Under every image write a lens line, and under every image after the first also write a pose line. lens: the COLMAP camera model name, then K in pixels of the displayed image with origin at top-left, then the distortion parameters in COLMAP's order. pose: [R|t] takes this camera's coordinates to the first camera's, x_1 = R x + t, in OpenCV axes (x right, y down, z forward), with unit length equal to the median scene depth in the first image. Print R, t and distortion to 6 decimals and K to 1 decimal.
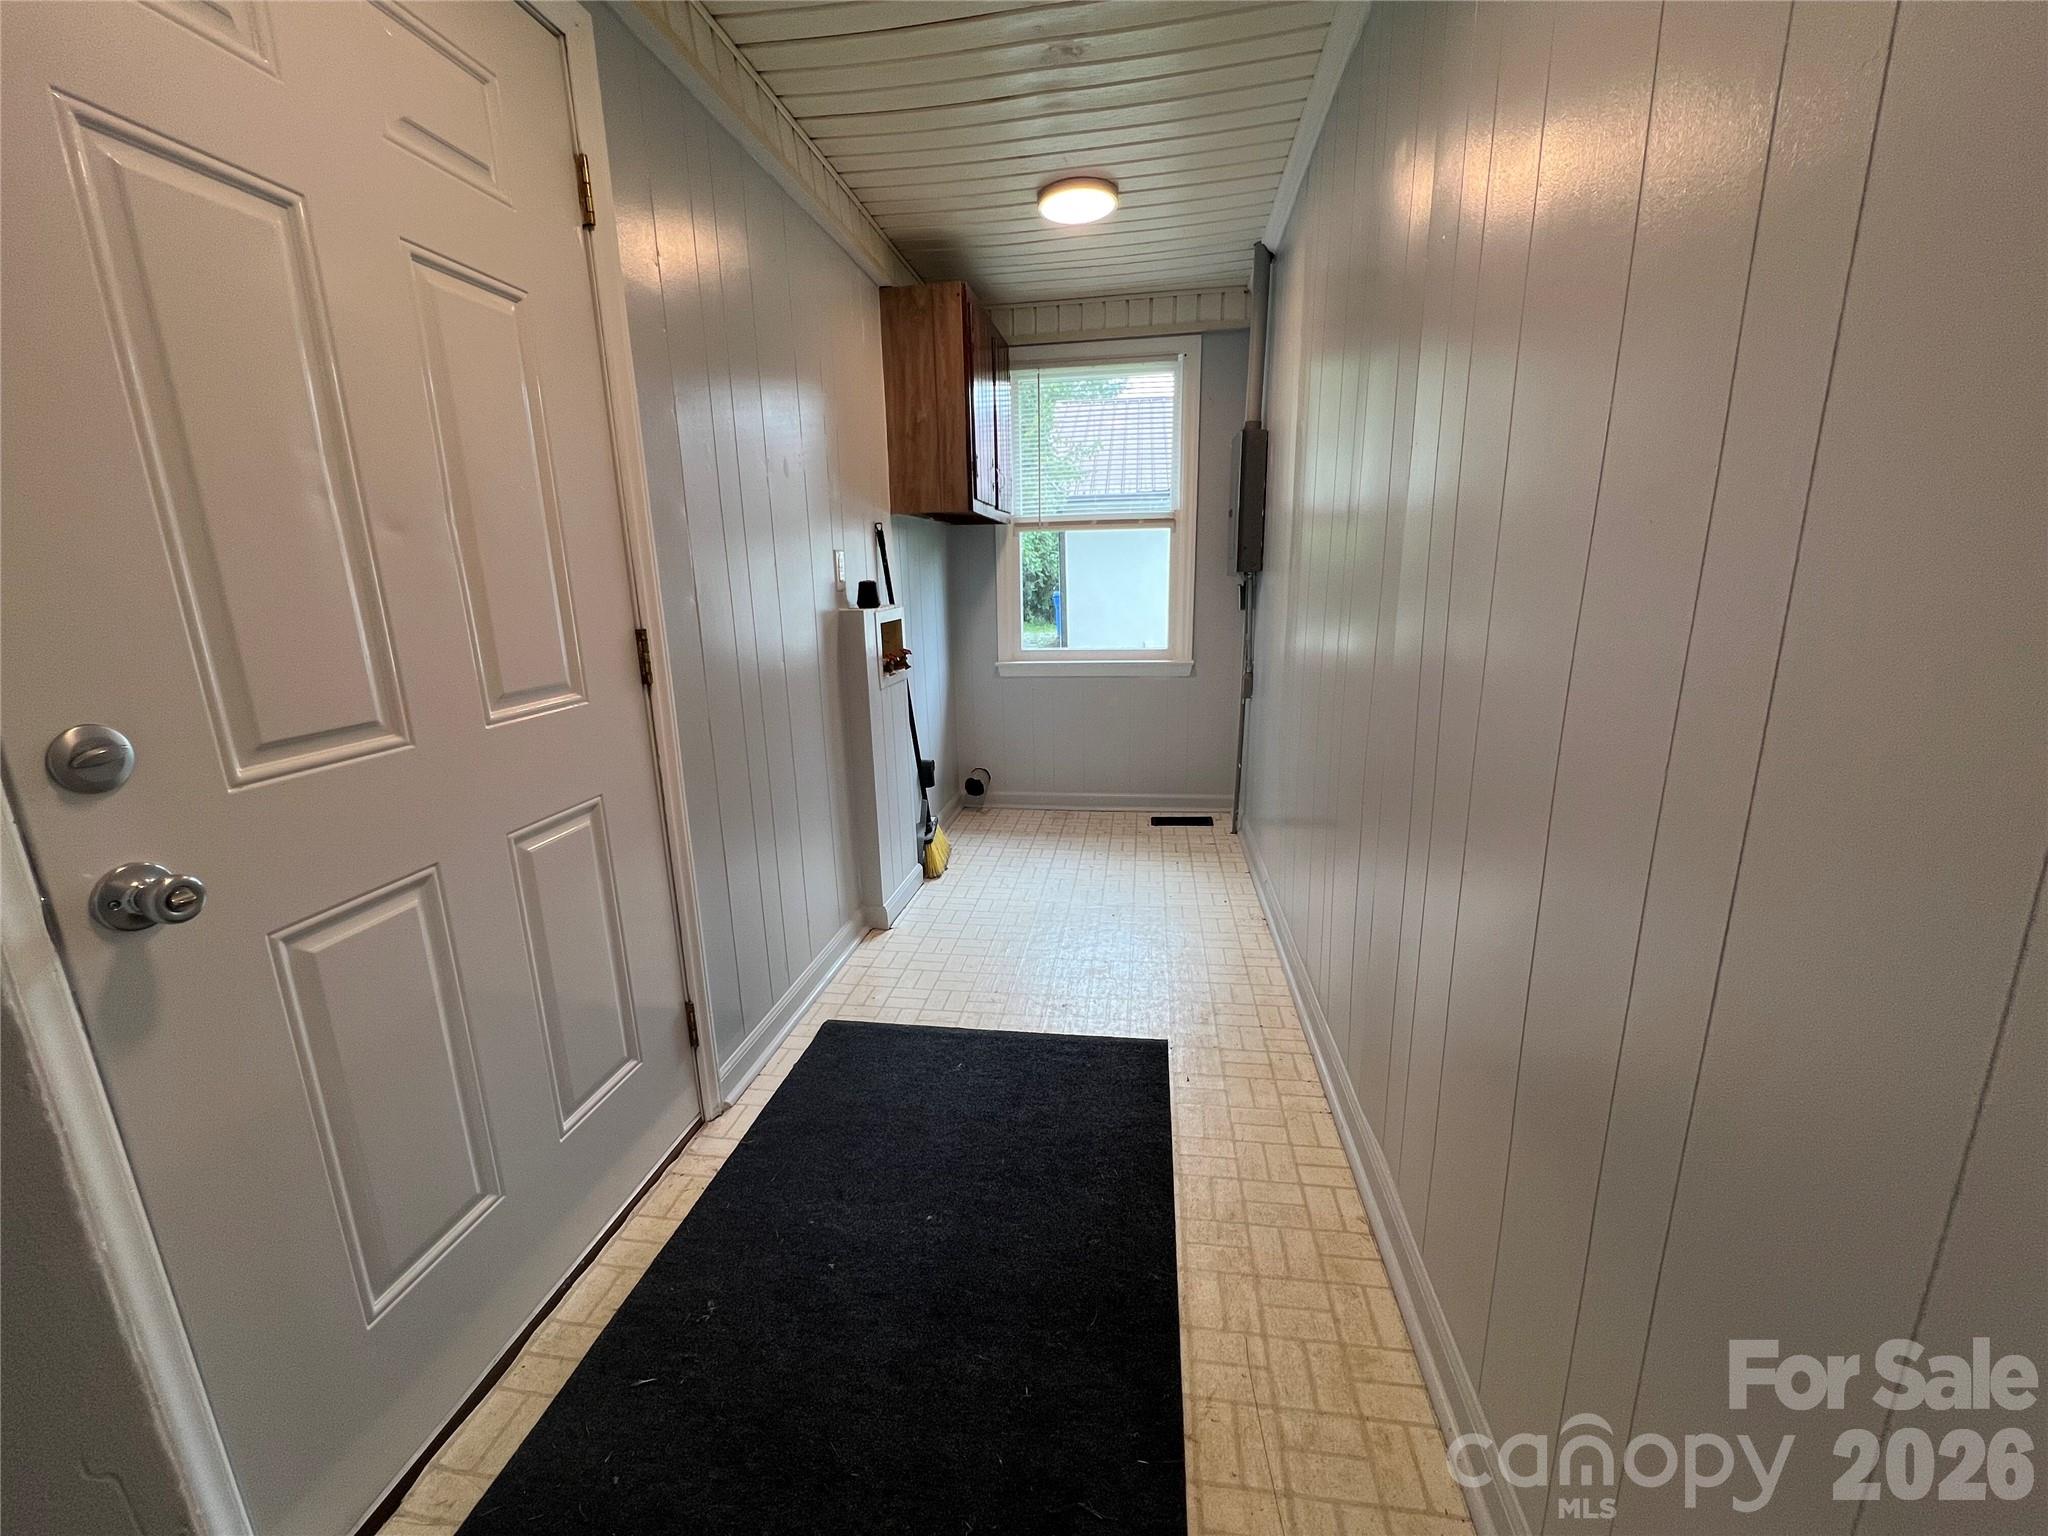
lens RADIAL K [[817.7, 0, 1021.0], [0, 817.7, 769.9], [0, 0, 1]] dist [-0.002617, 0.000858]
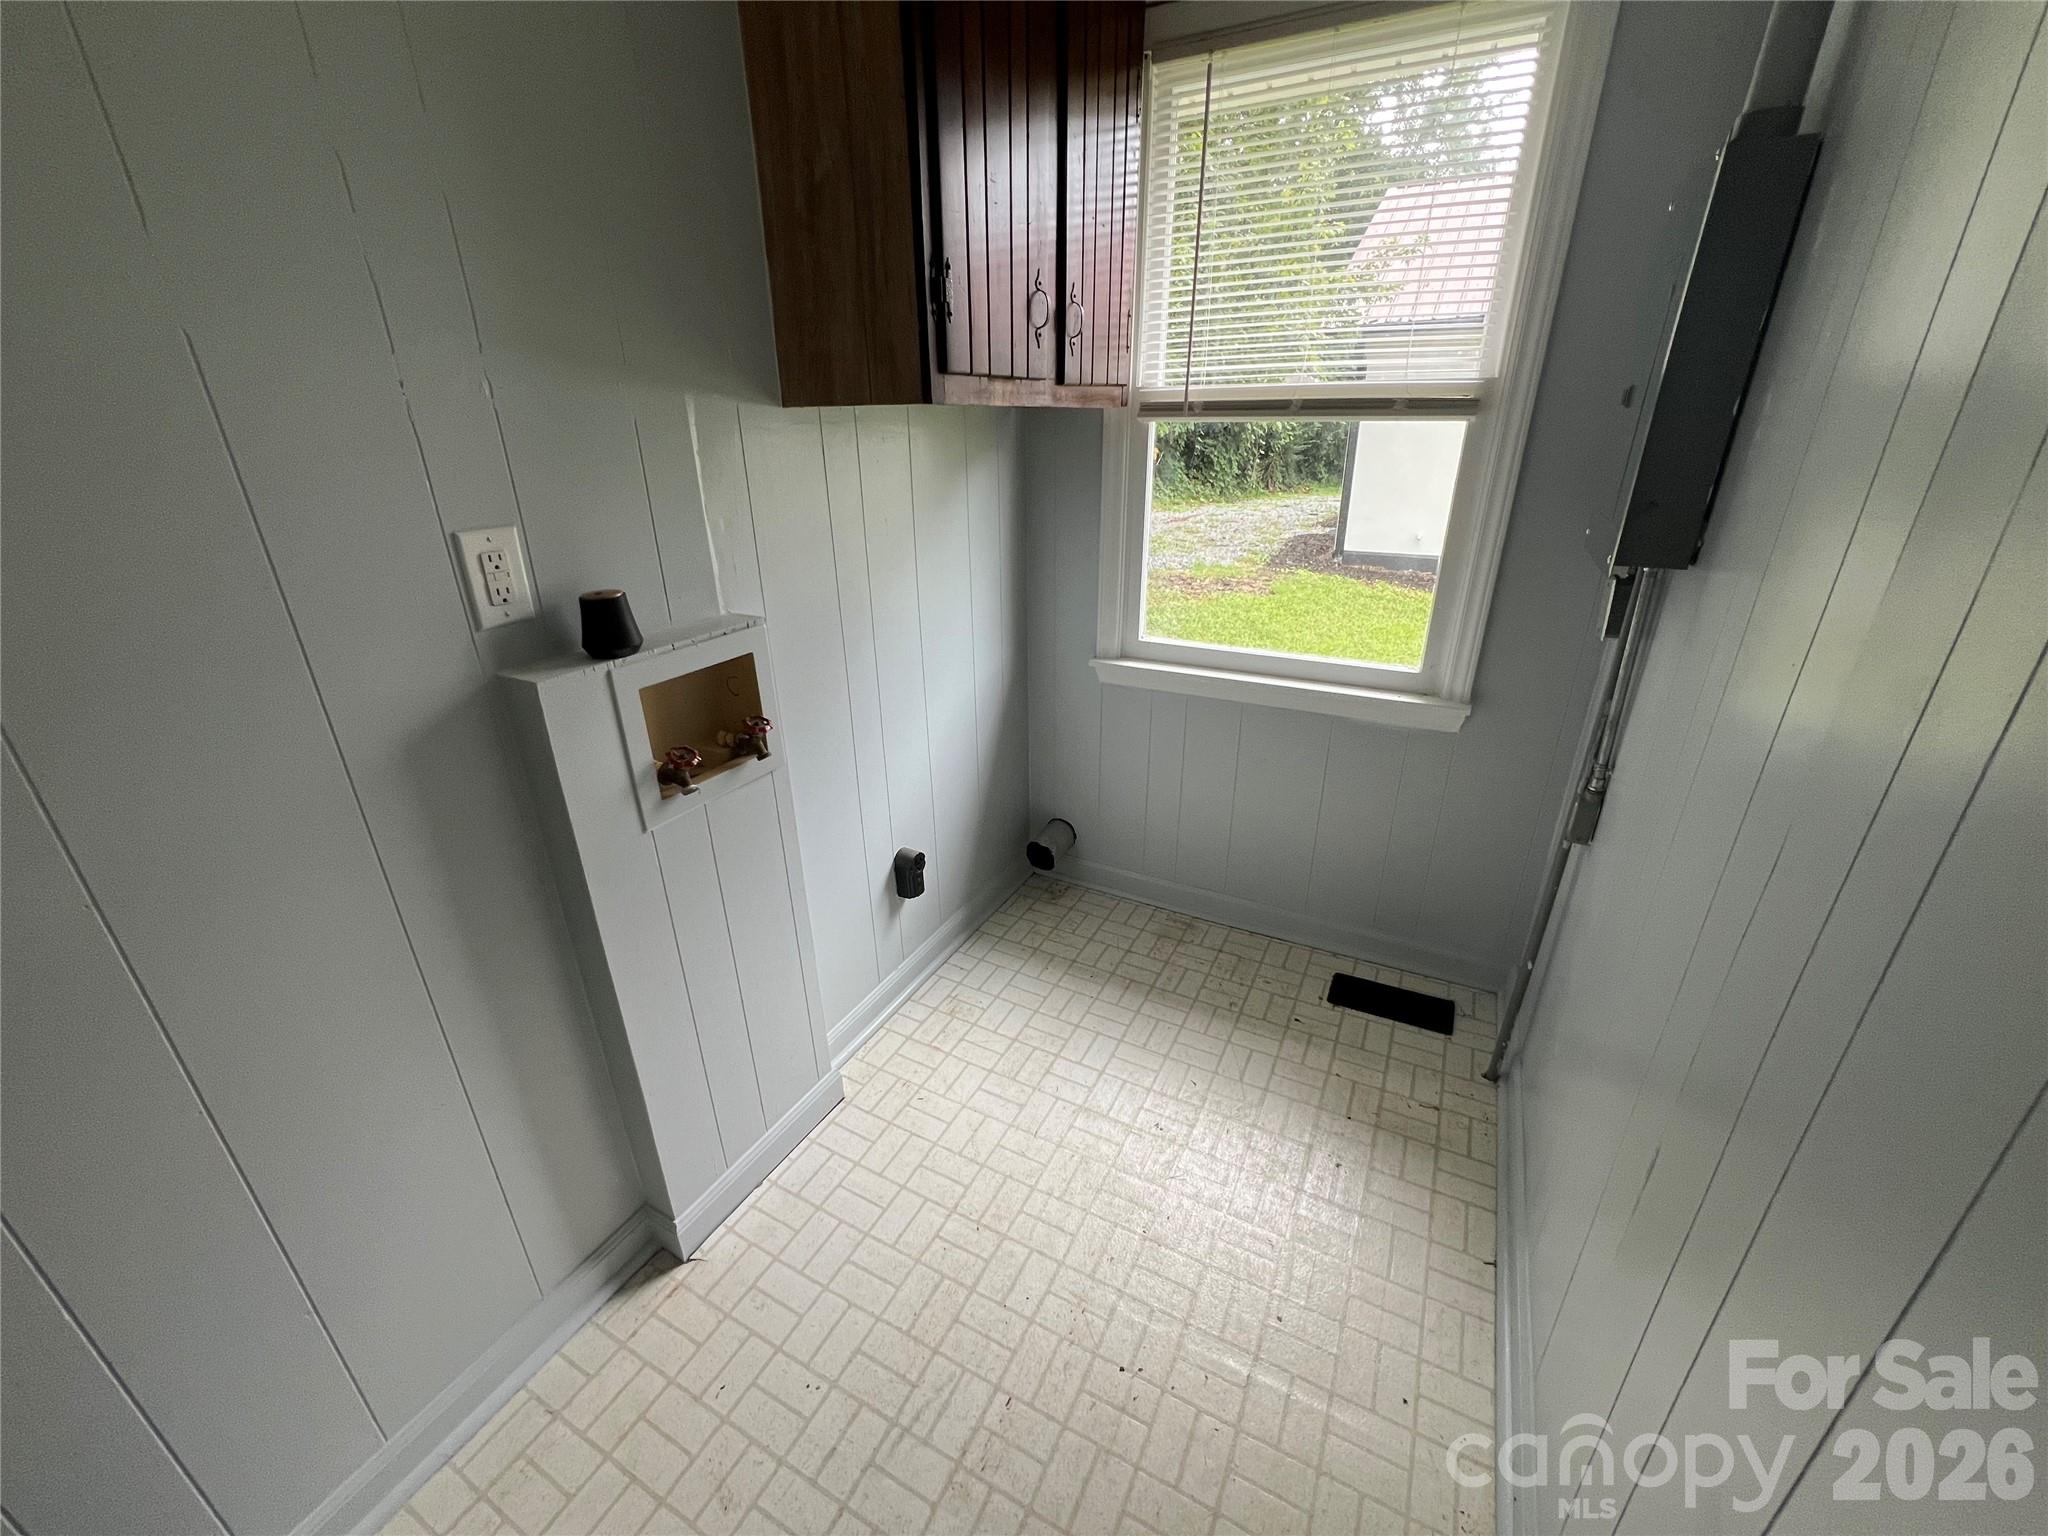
lens RADIAL K [[817.7, 0, 1022.6], [0, 817.7, 764.4], [0, 0, 1]] dist [-0.002617, 0.000858]
pose [[0.942386, 0.139876, -0.303880, 0.115436], [-0.085254, 0.978814, 0.186159, -0.172708], [0.323481, -0.149527, 0.934346, 0.469862]]
